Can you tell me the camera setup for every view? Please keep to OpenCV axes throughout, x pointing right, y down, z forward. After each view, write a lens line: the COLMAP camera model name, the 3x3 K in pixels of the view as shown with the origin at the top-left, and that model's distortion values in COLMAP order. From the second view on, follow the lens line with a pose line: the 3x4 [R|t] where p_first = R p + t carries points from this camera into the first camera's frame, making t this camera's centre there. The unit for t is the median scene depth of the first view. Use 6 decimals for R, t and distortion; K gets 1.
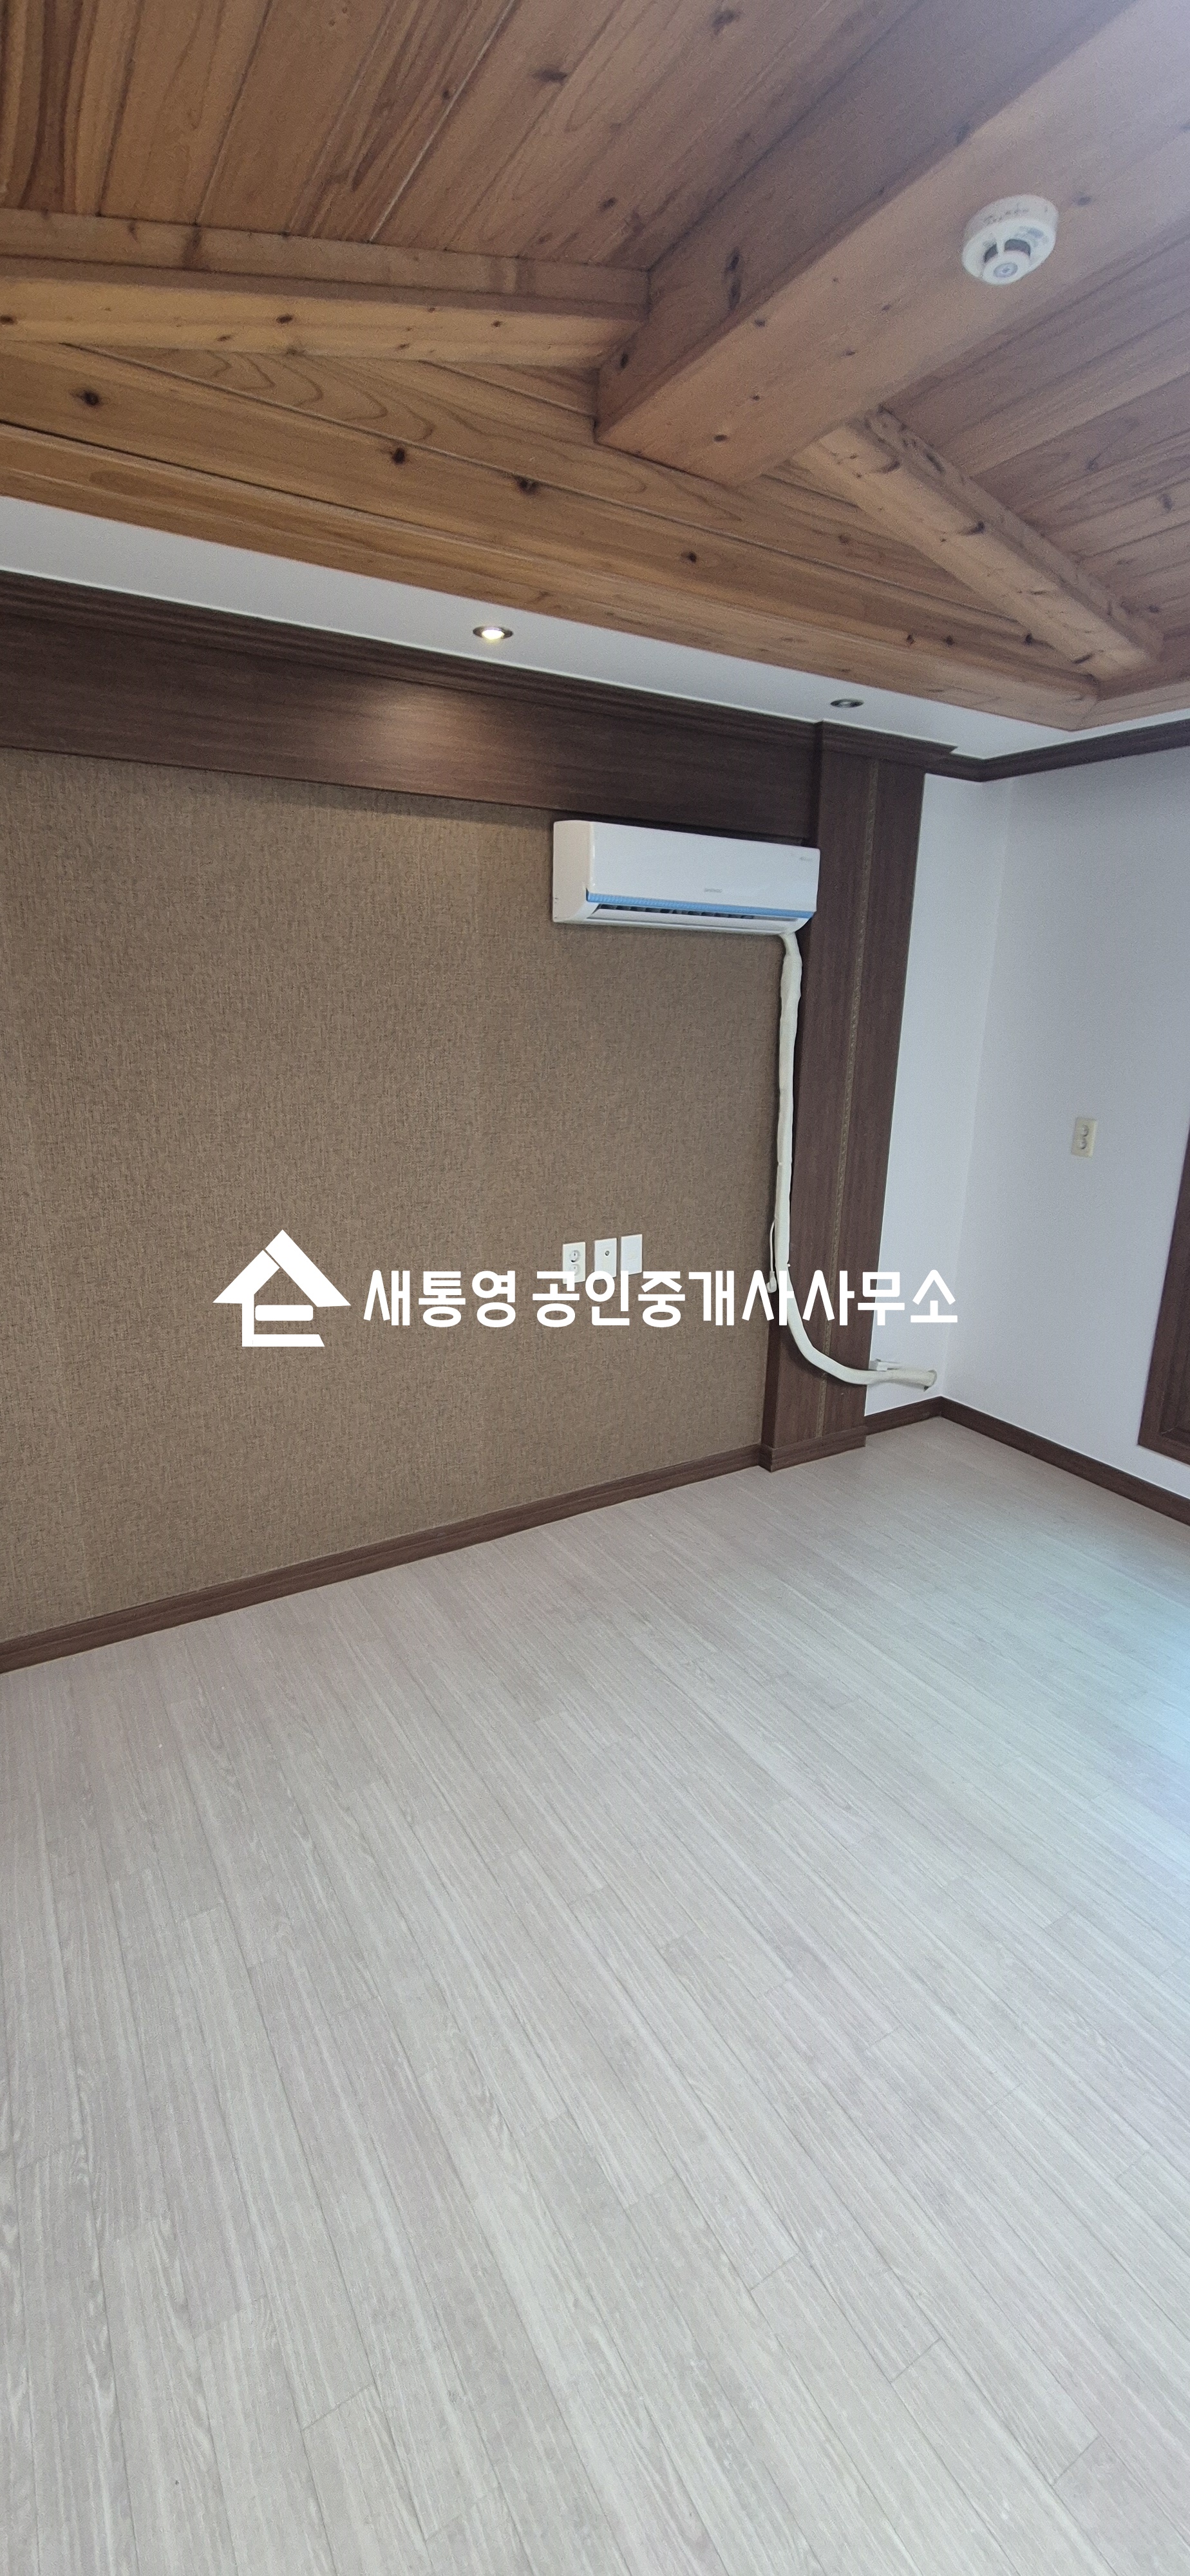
lens RADIAL K [[1052.7, 0, 600.1], [0, 1052.7, 1277.6], [0, 0, 1]] dist [-0.000016, 0.000078]
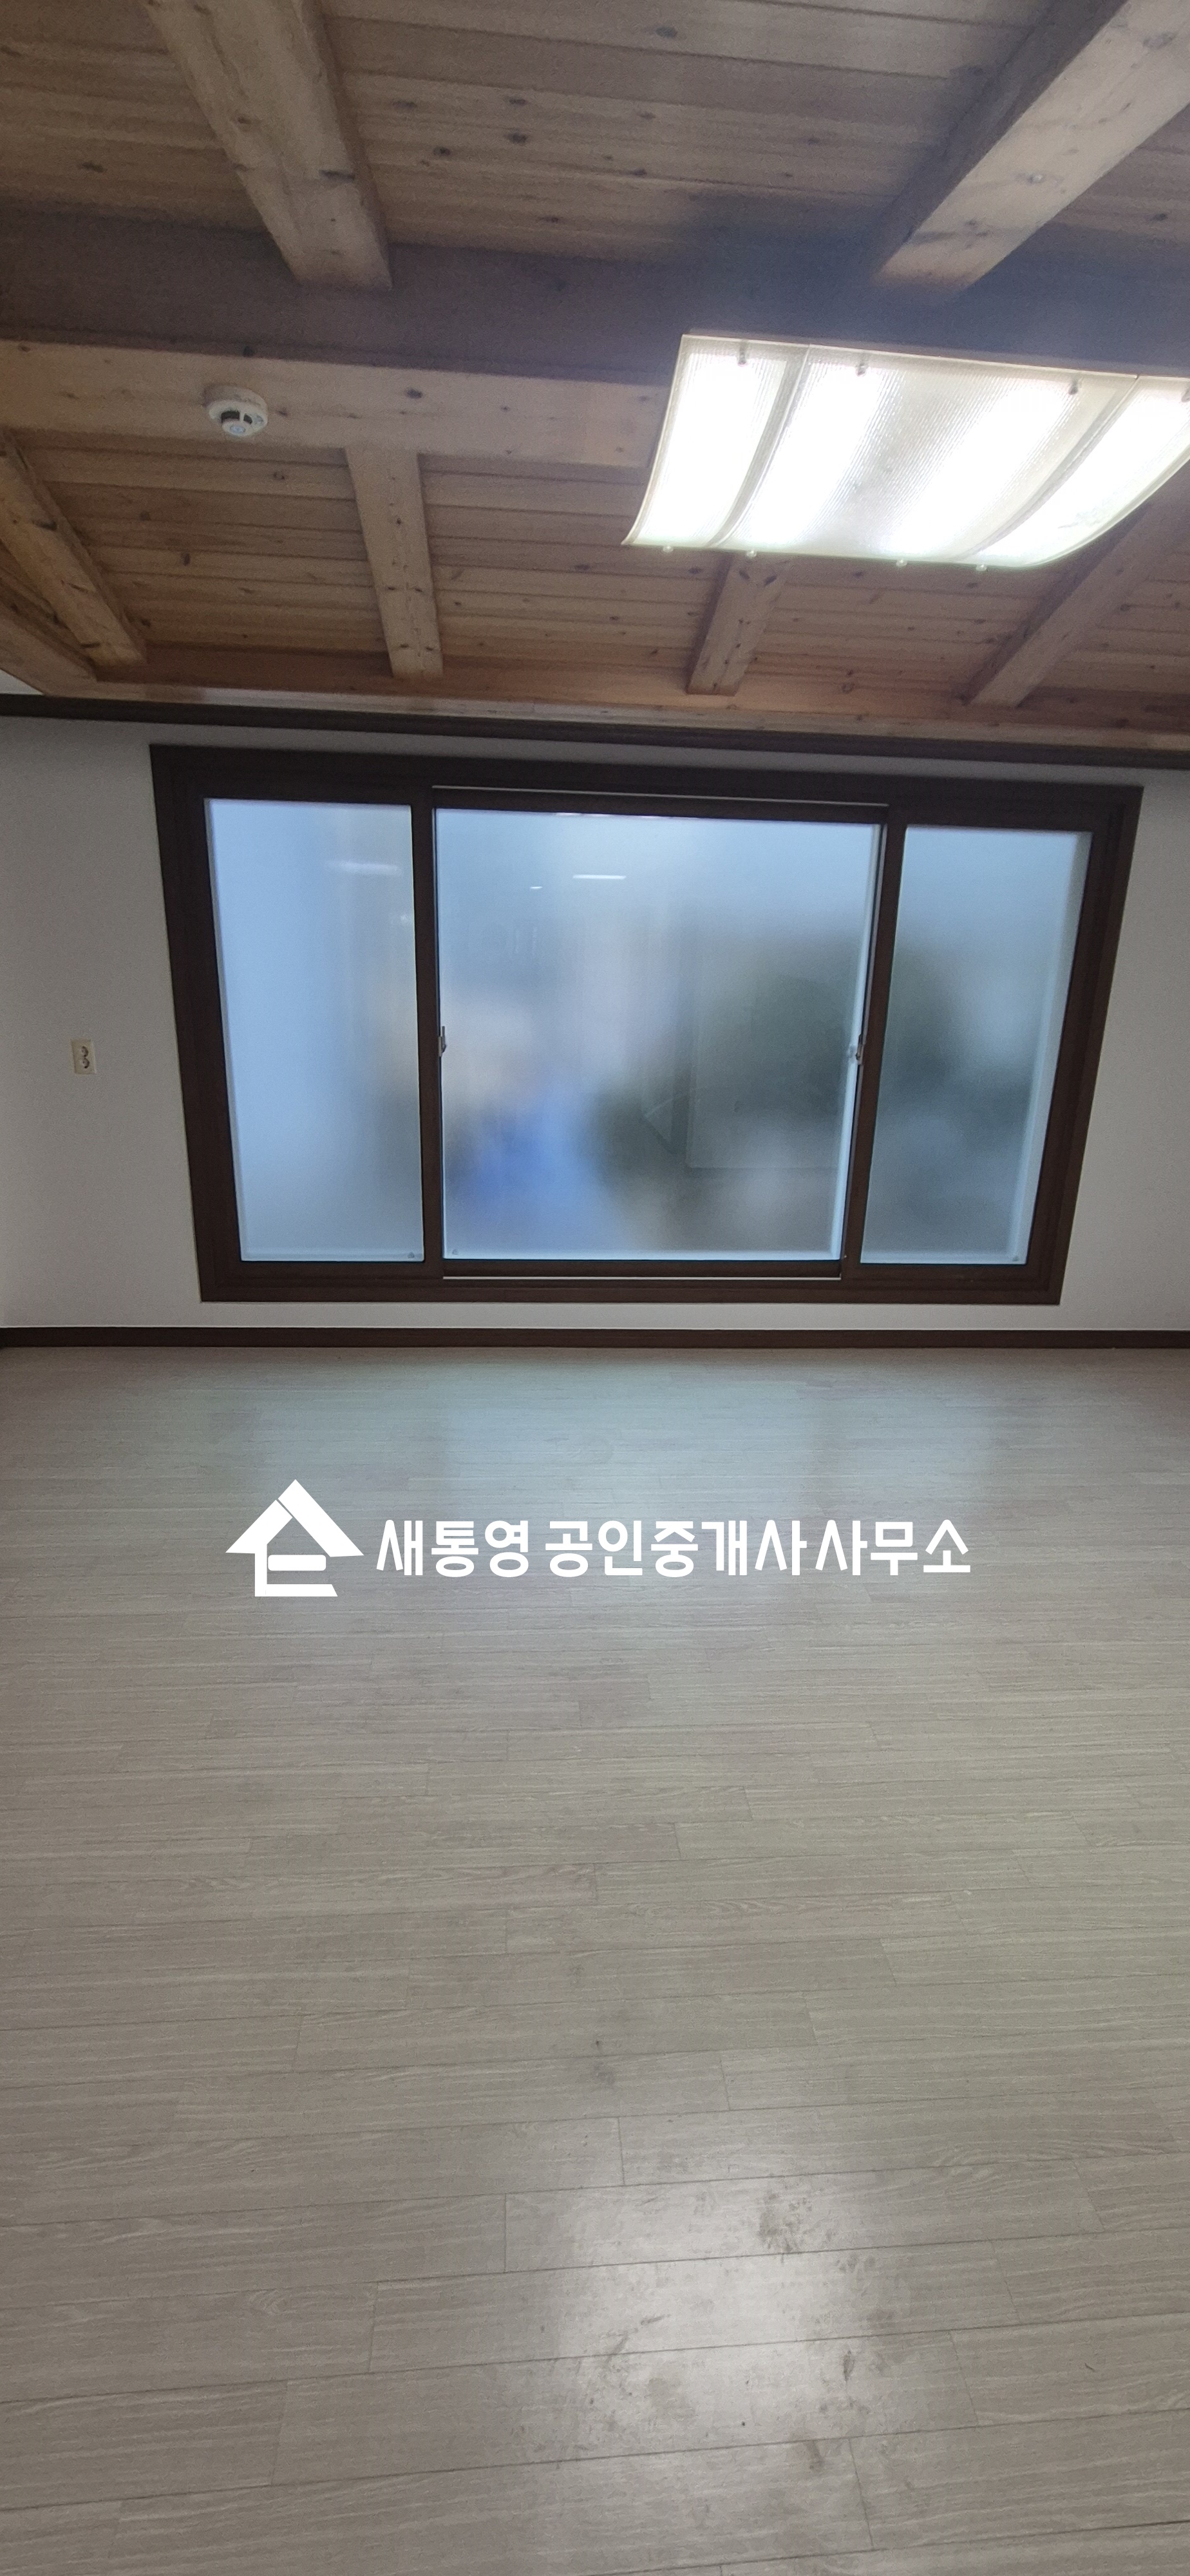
lens RADIAL K [[1052.7, 0, 594.7], [0, 1052.7, 1288.3], [0, 0, 1]] dist [-0.000016, 0.000078]
pose [[0.452697, -0.274923, 0.848223, -0.565875], [0.219529, 0.956364, 0.192810, 0.012598], [-0.864218, 0.098925, 0.493297, -0.024897]]
